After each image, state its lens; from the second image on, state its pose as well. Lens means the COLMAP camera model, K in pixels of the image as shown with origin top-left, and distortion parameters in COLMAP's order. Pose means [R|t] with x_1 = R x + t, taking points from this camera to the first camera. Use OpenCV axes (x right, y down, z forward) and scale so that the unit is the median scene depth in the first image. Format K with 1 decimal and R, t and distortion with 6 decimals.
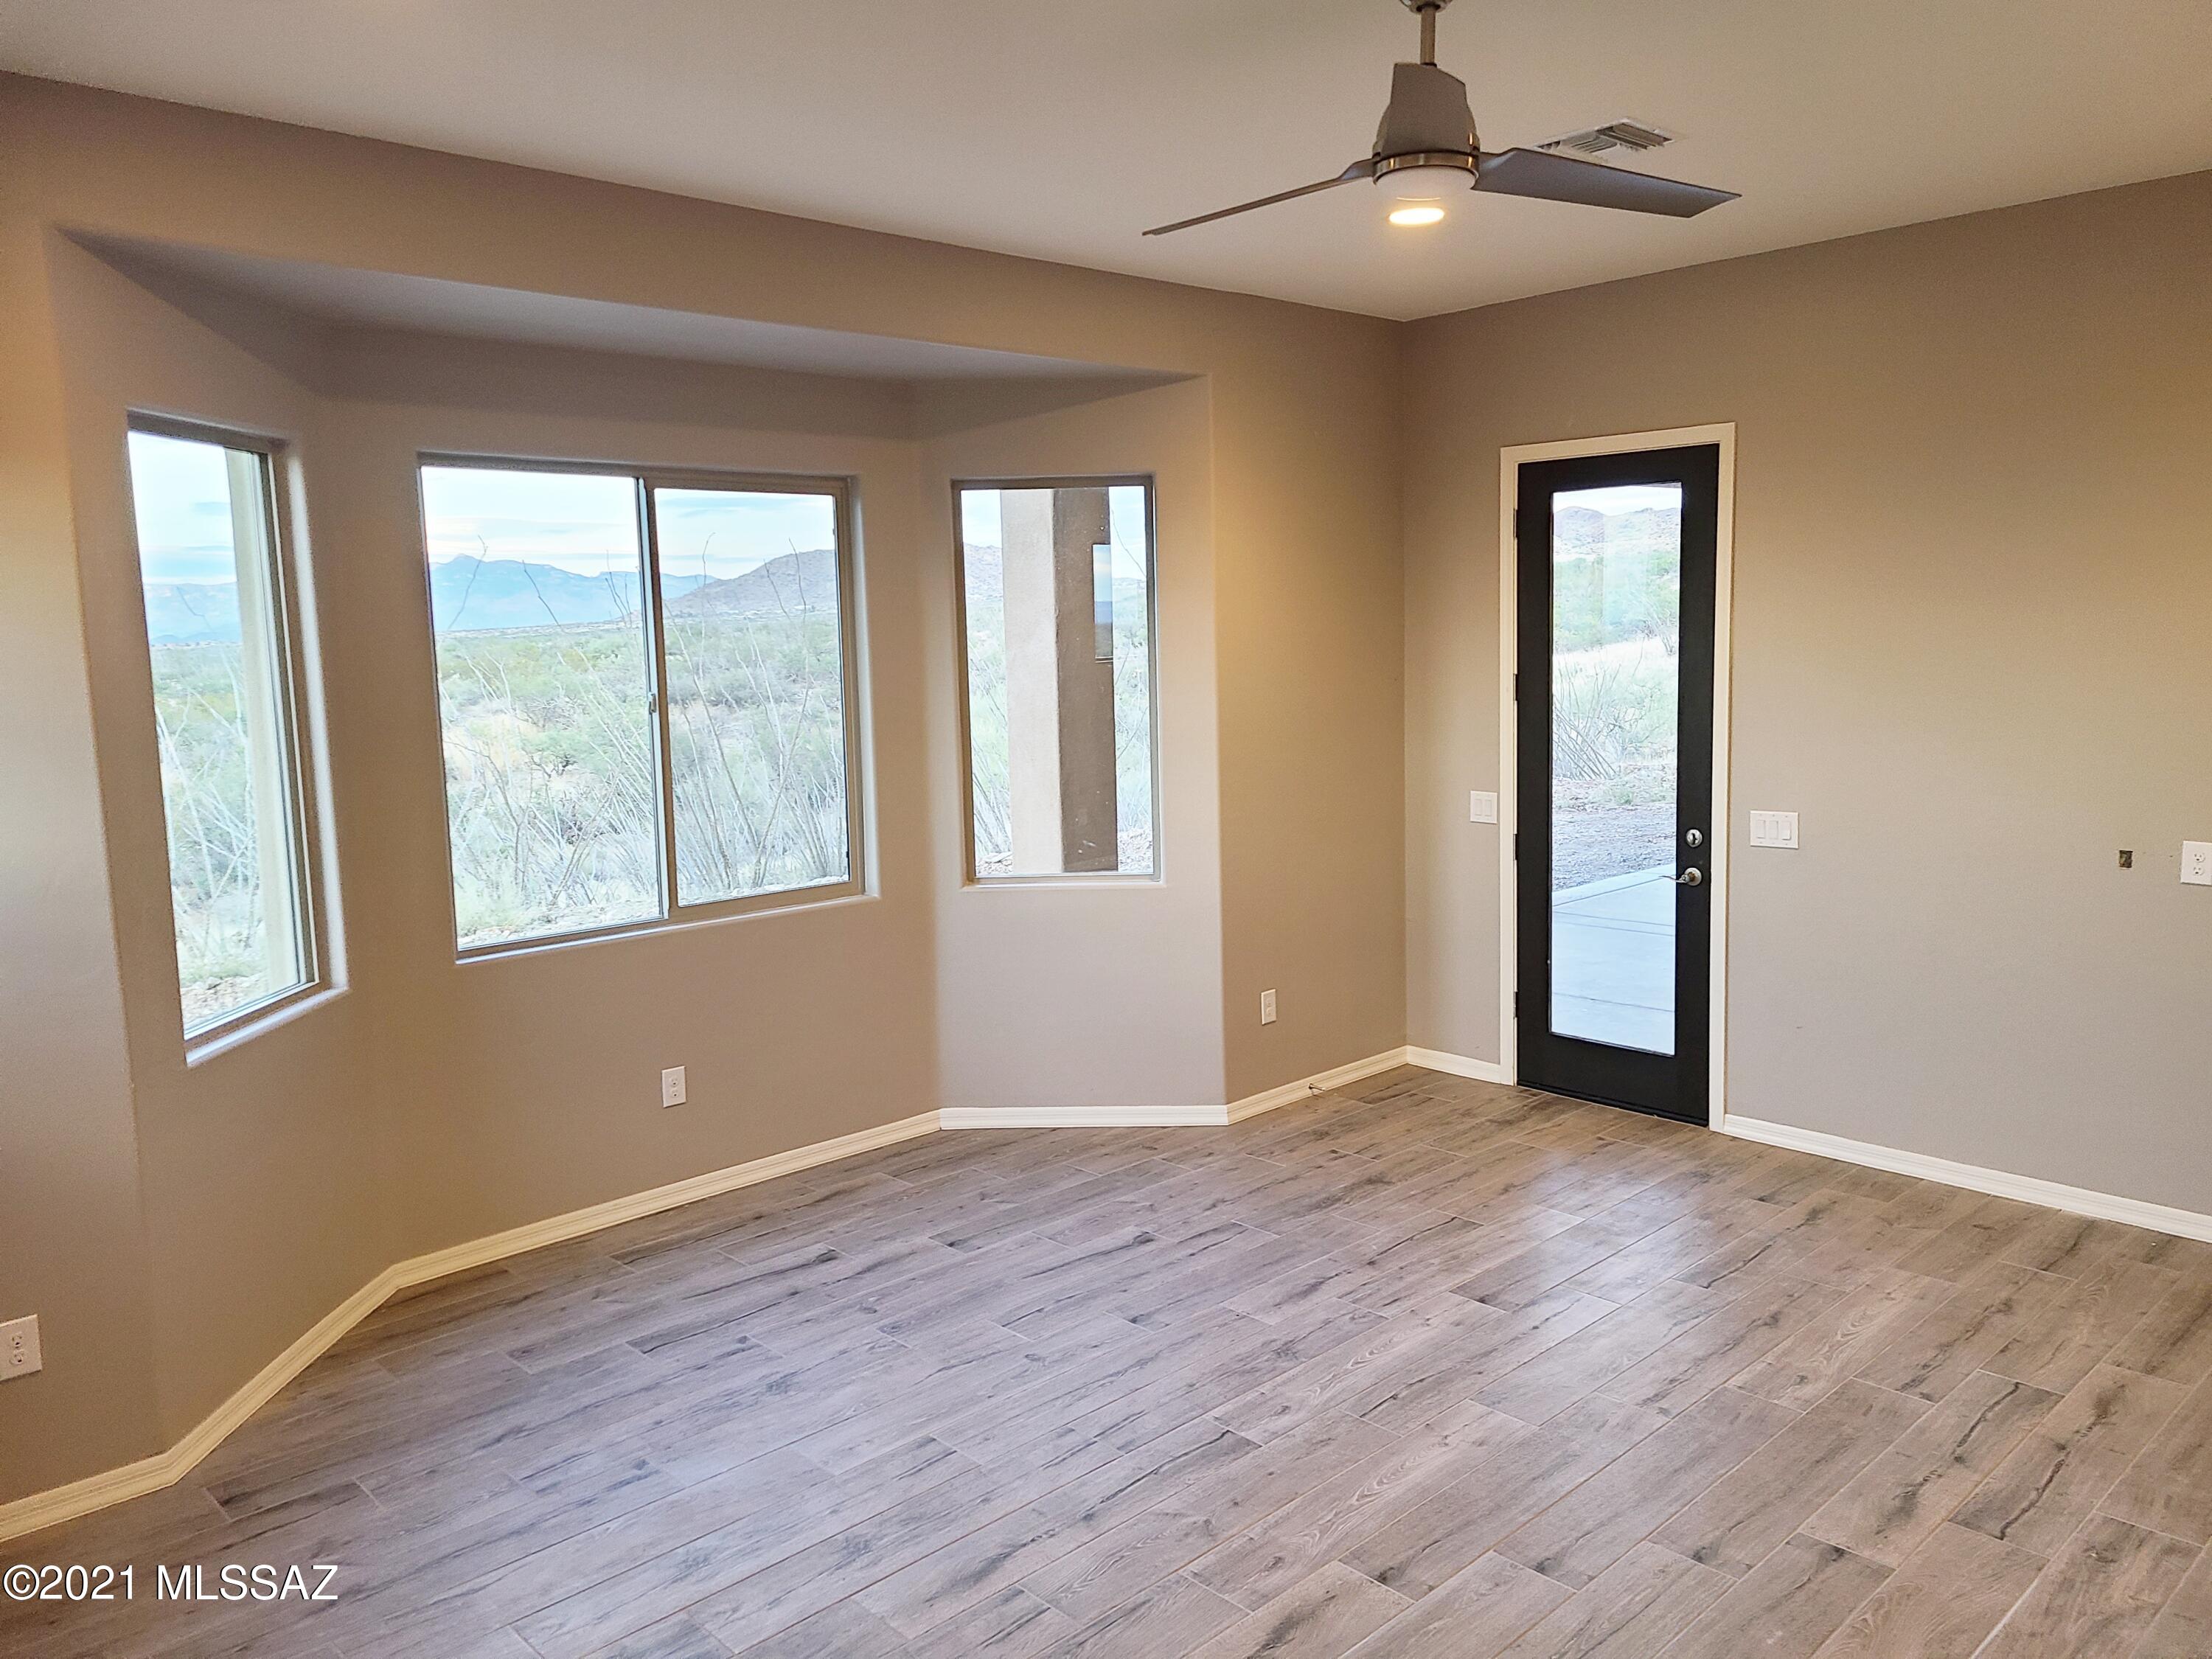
lens RADIAL K [[1704.6, 0, 1103.7], [0, 1704.6, 823.5], [0, 0, 1]] dist [0.066289, -0.042396]
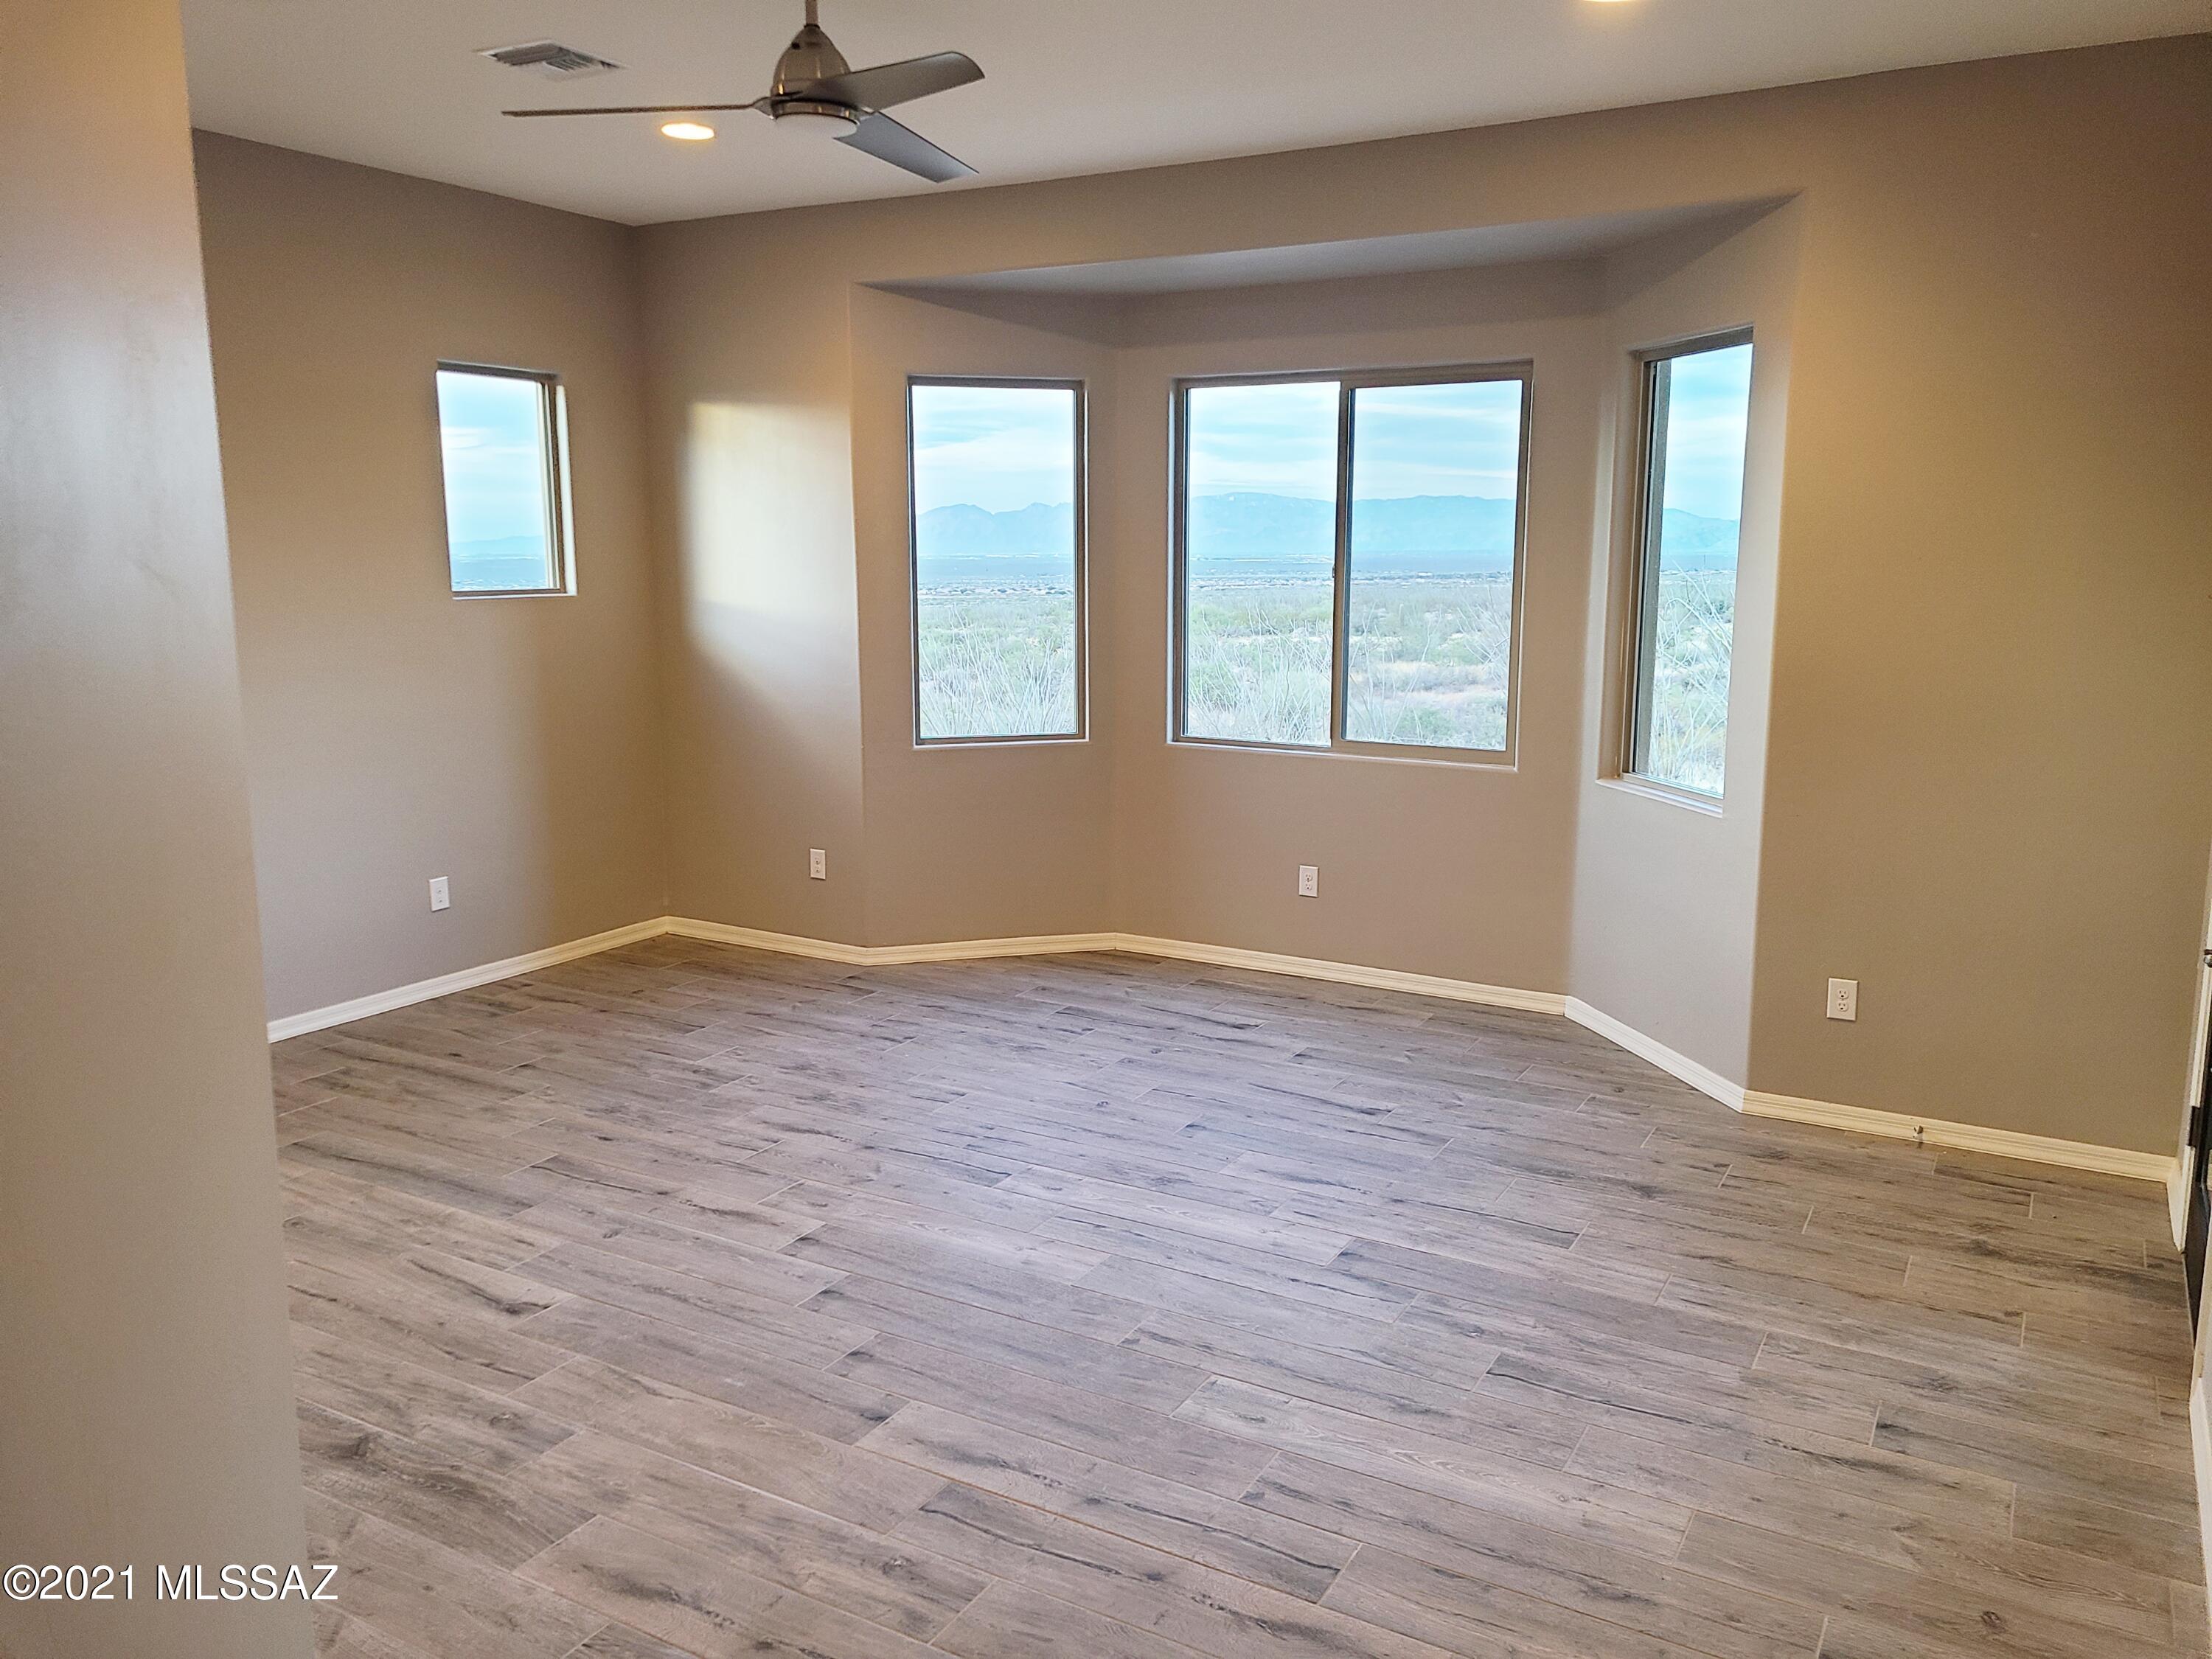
lens RADIAL K [[1652.4, 0, 1111.6], [0, 1652.4, 823.6], [0, 0, 1]] dist [0.043790, -0.002658]
pose [[0.262677, 0.190226, -0.945946, 0.902692], [-0.127977, 0.978581, 0.161251, -0.066701], [0.956359, 0.078702, 0.281396, 0.568005]]
